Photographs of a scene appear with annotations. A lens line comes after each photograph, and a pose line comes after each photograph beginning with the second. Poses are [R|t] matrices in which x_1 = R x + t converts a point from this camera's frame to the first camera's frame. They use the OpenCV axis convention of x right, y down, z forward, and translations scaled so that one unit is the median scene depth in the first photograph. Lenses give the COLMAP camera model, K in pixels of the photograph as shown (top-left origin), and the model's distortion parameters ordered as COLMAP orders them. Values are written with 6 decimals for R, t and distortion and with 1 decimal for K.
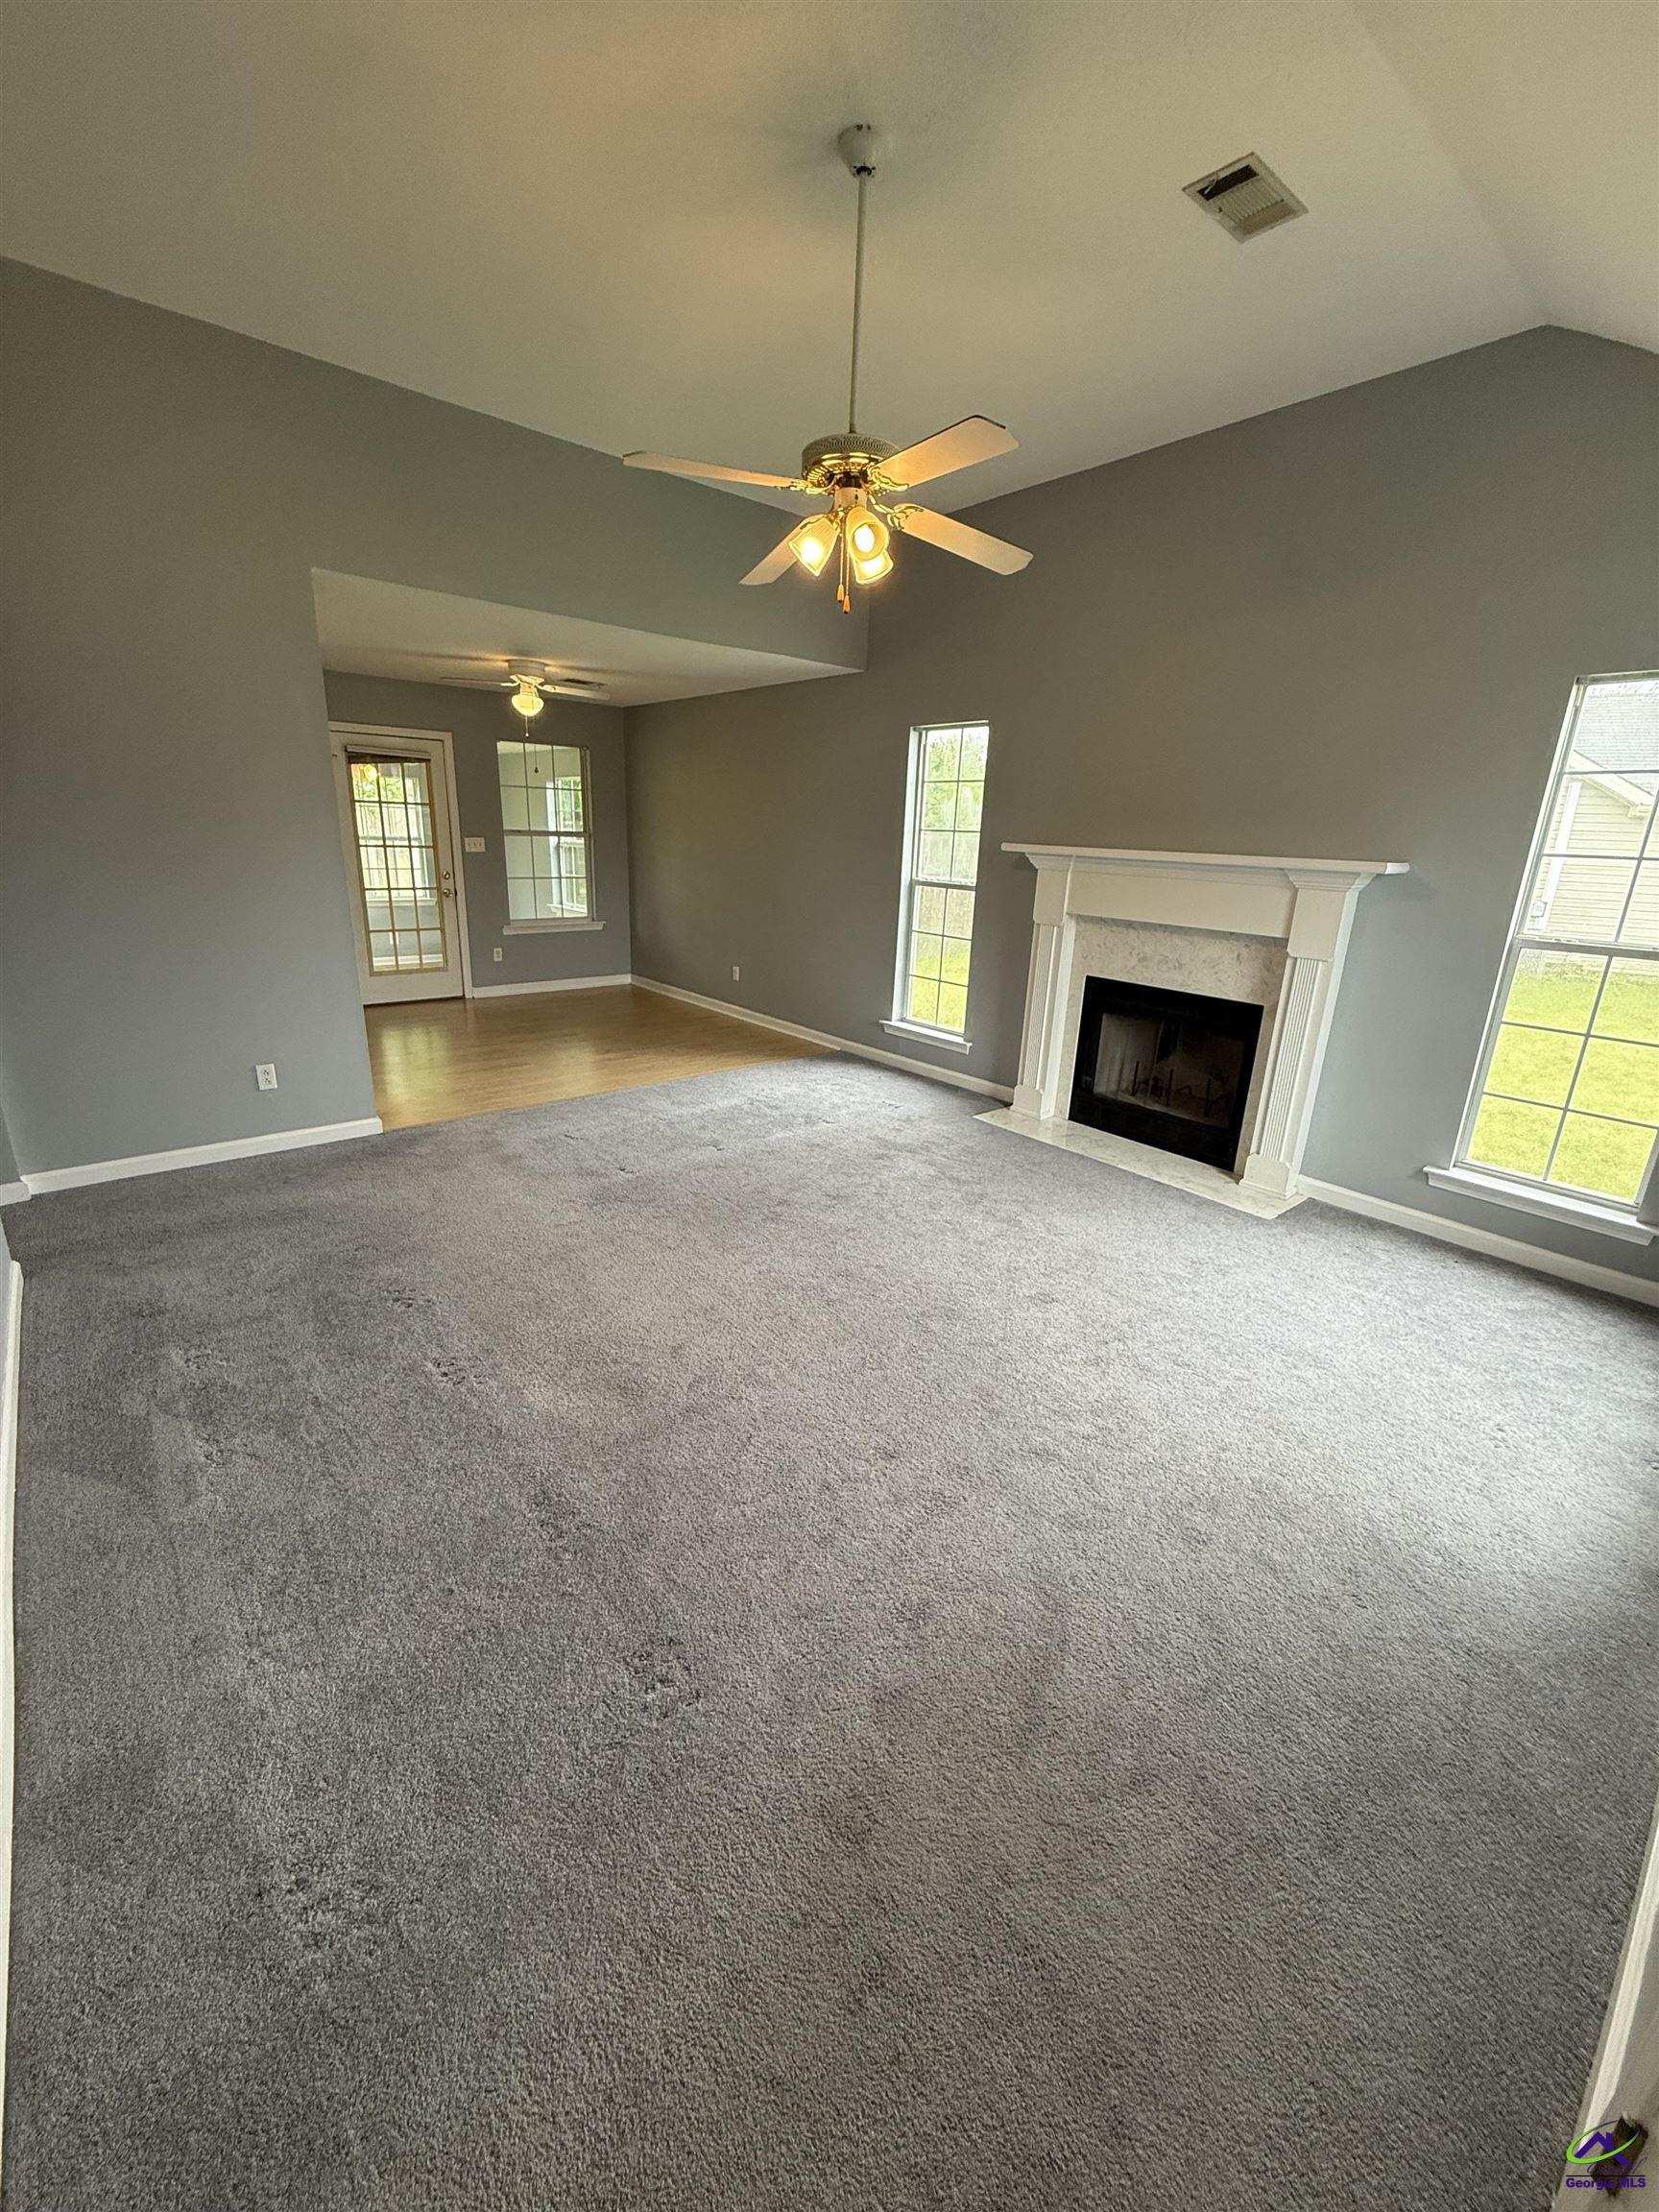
lens RADIAL K [[891.8, 0, 834.3], [0, 891.8, 1140.1], [0, 0, 1]] dist [0.001263, 0.000096]
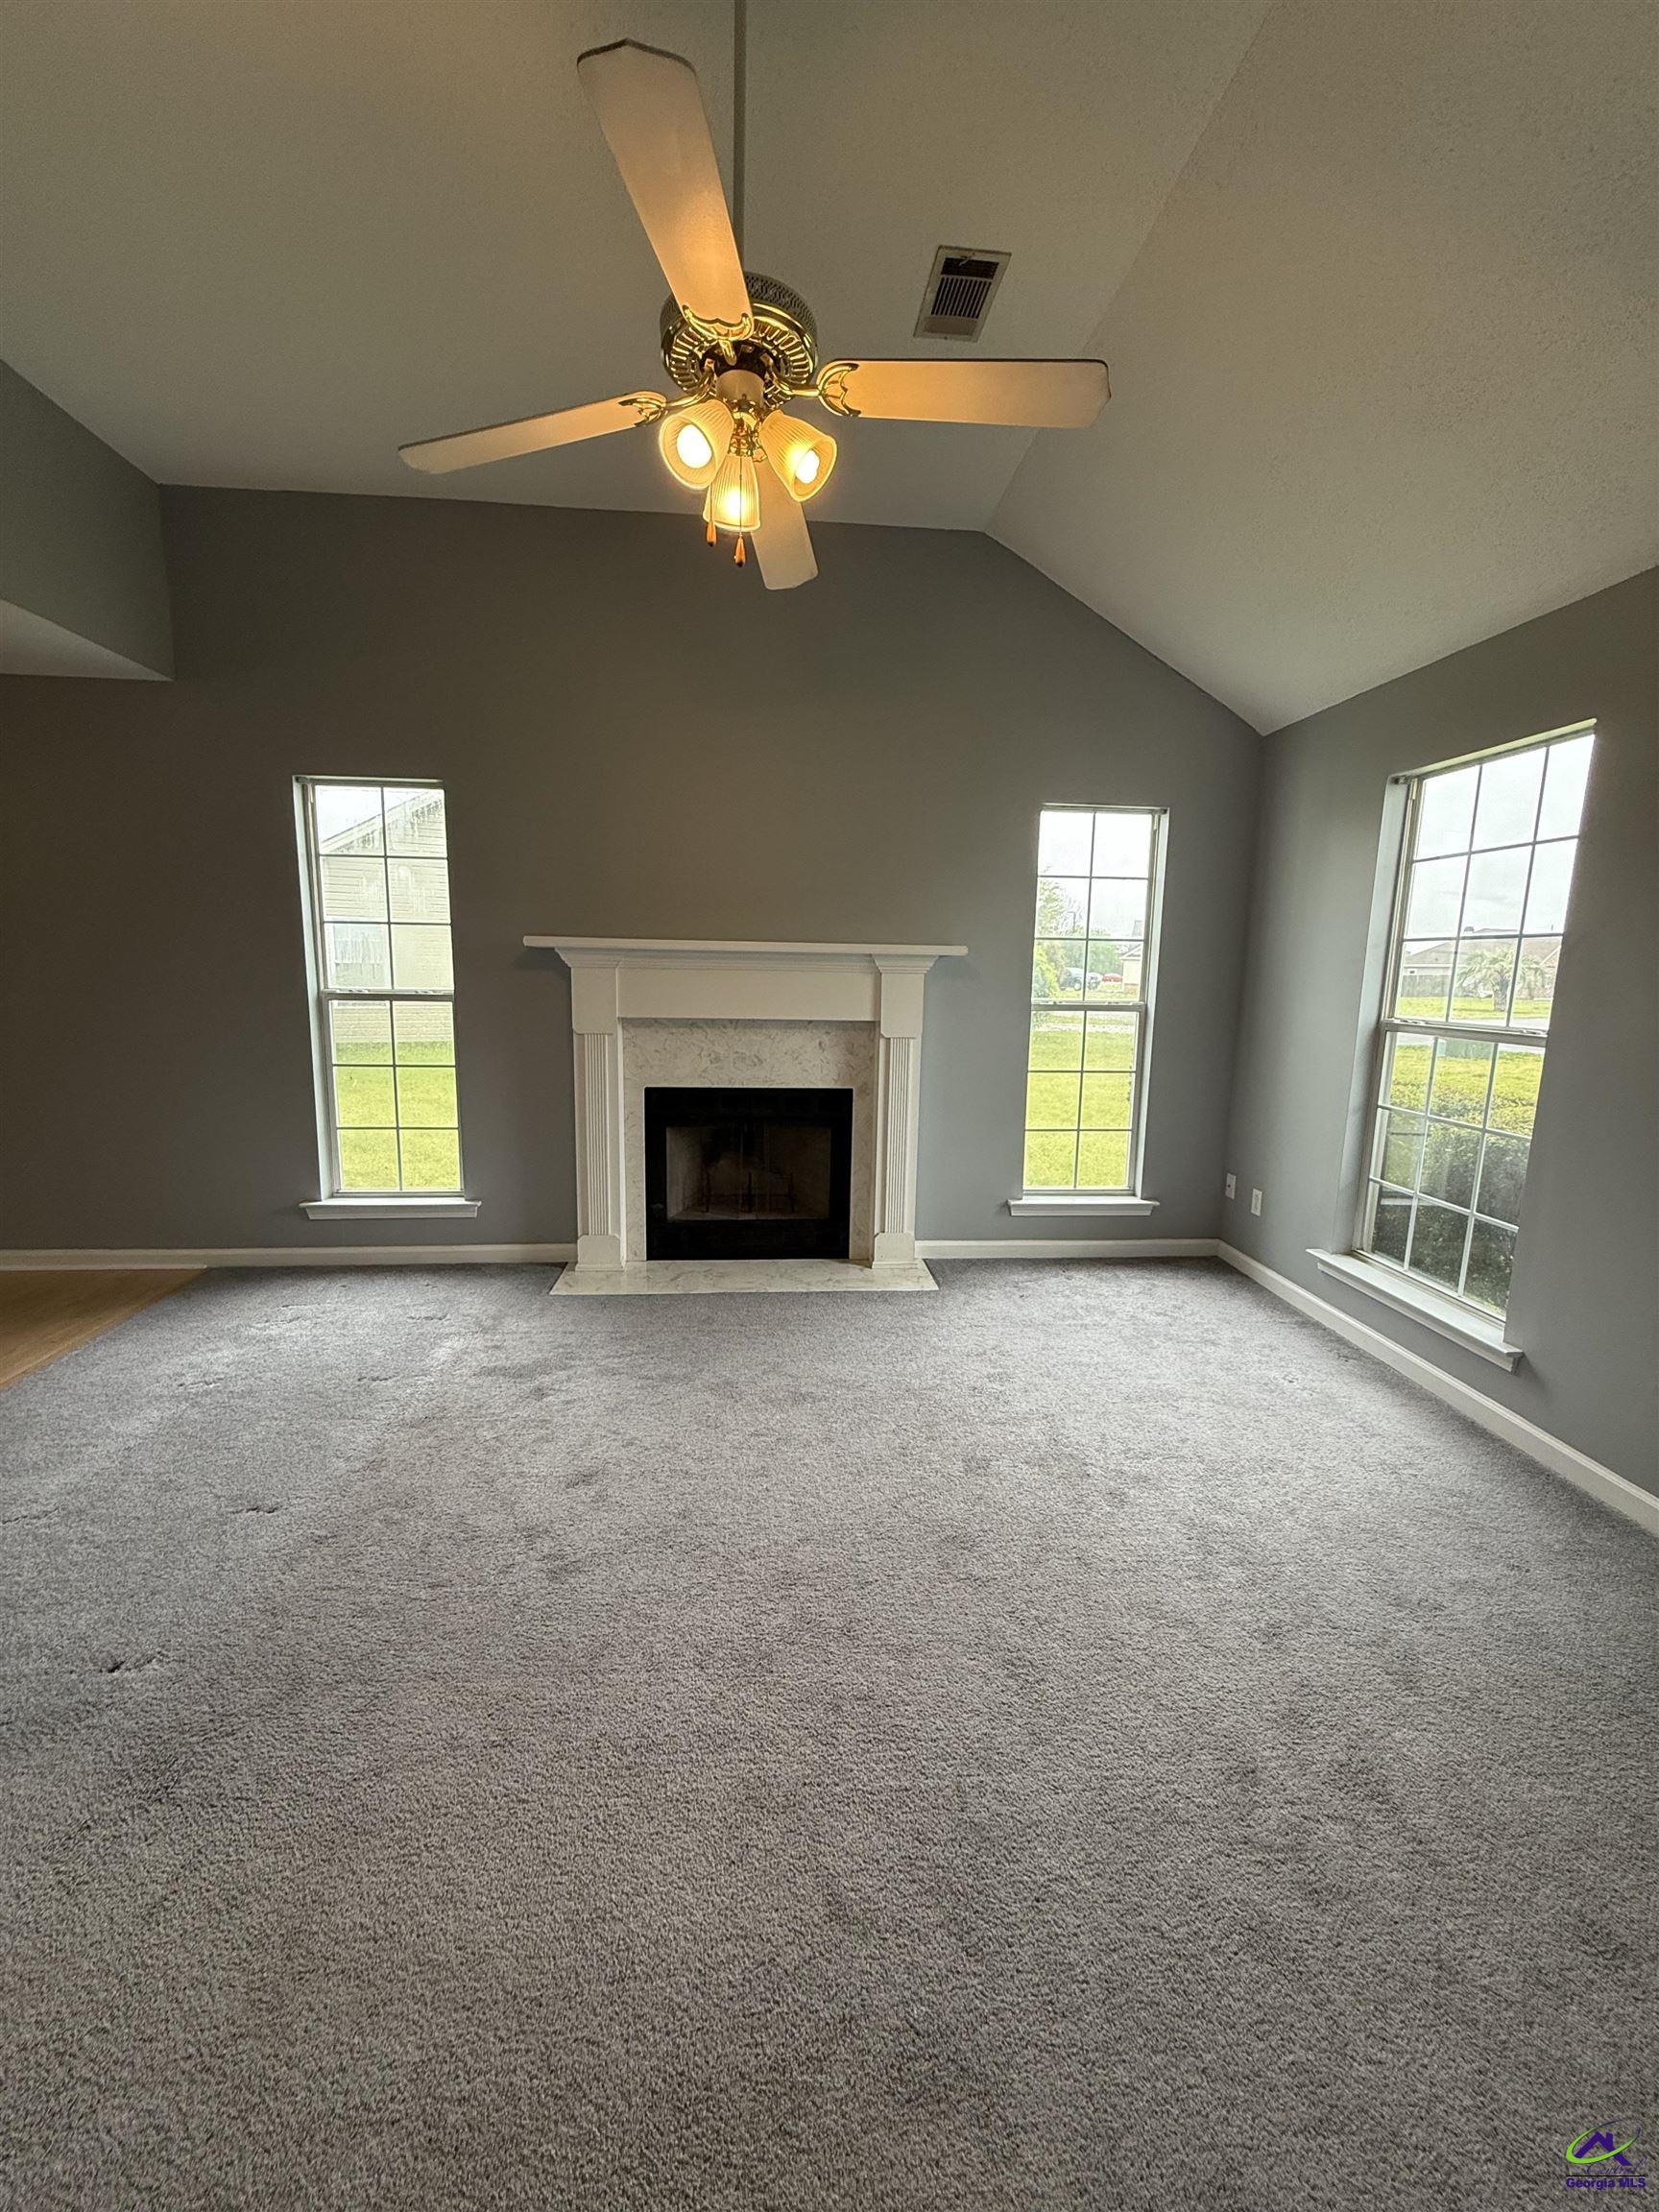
lens RADIAL K [[891.8, 0, 820.2], [0, 891.8, 1122.7], [0, 0, 1]] dist [0.001263, 0.000096]
pose [[0.575106, -0.171650, 0.799868, -0.322480], [0.275651, 0.961224, 0.008083, -0.121862], [-0.770240, 0.215836, 0.600121, 0.400999]]
